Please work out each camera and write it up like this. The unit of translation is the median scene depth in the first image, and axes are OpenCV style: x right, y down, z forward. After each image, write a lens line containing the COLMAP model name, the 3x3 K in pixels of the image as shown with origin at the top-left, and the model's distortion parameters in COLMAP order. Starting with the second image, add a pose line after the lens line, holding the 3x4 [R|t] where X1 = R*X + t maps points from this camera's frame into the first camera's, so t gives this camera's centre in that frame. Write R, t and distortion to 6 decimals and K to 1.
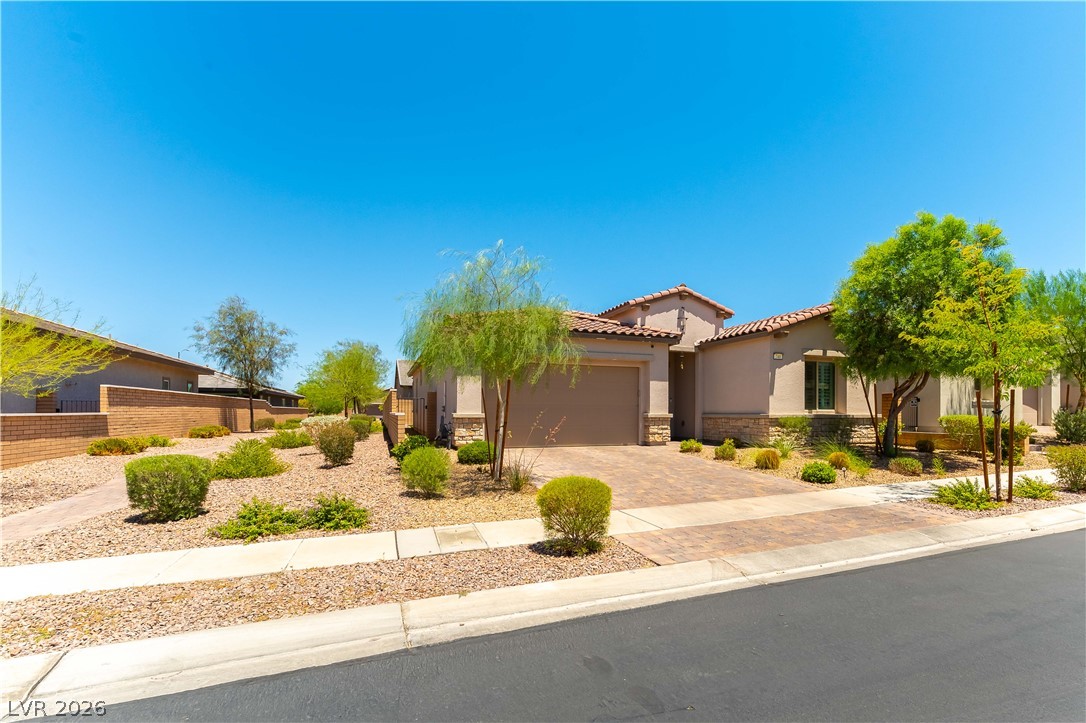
lens RADIAL K [[475.4, 0, 593.9], [0, 475.4, 411.2], [0, 0, 1]] dist [0.000937, -0.000933]
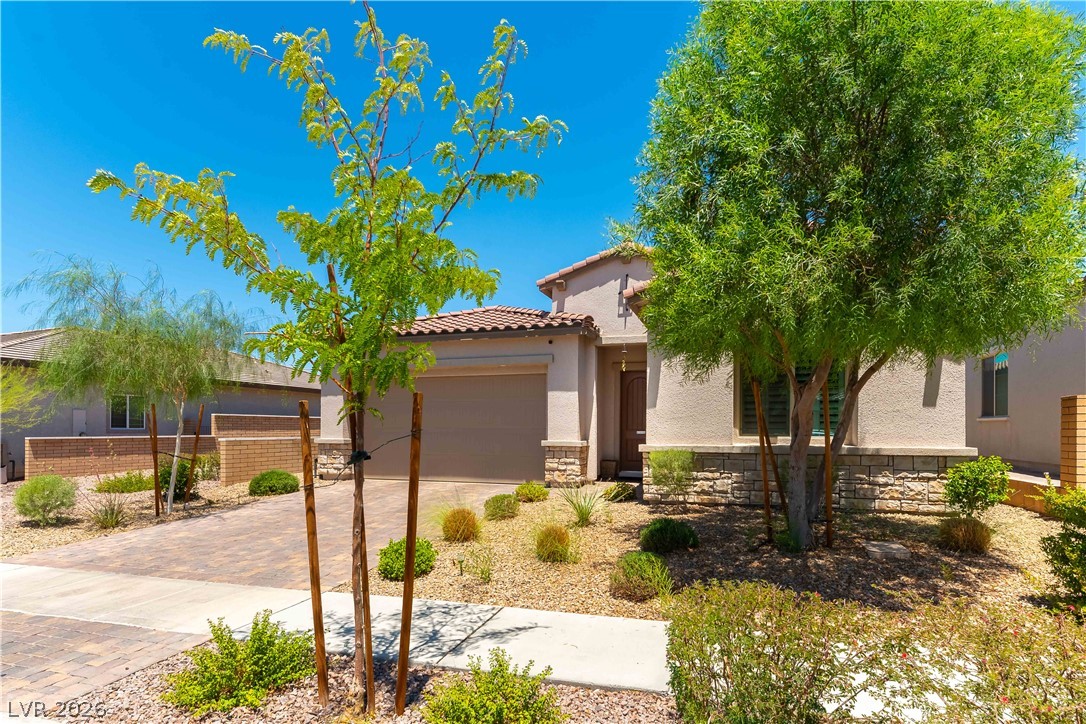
lens RADIAL K [[553.5, 0, 574.8], [0, 553.5, 429.2], [0, 0, 1]] dist [0.004541, -0.001144]
pose [[0.781290, -0.001353, -0.624167, 0.641745], [-0.000340, 0.999997, -0.002593, -0.009052], [0.624169, 0.002238, 0.781286, 0.399868]]
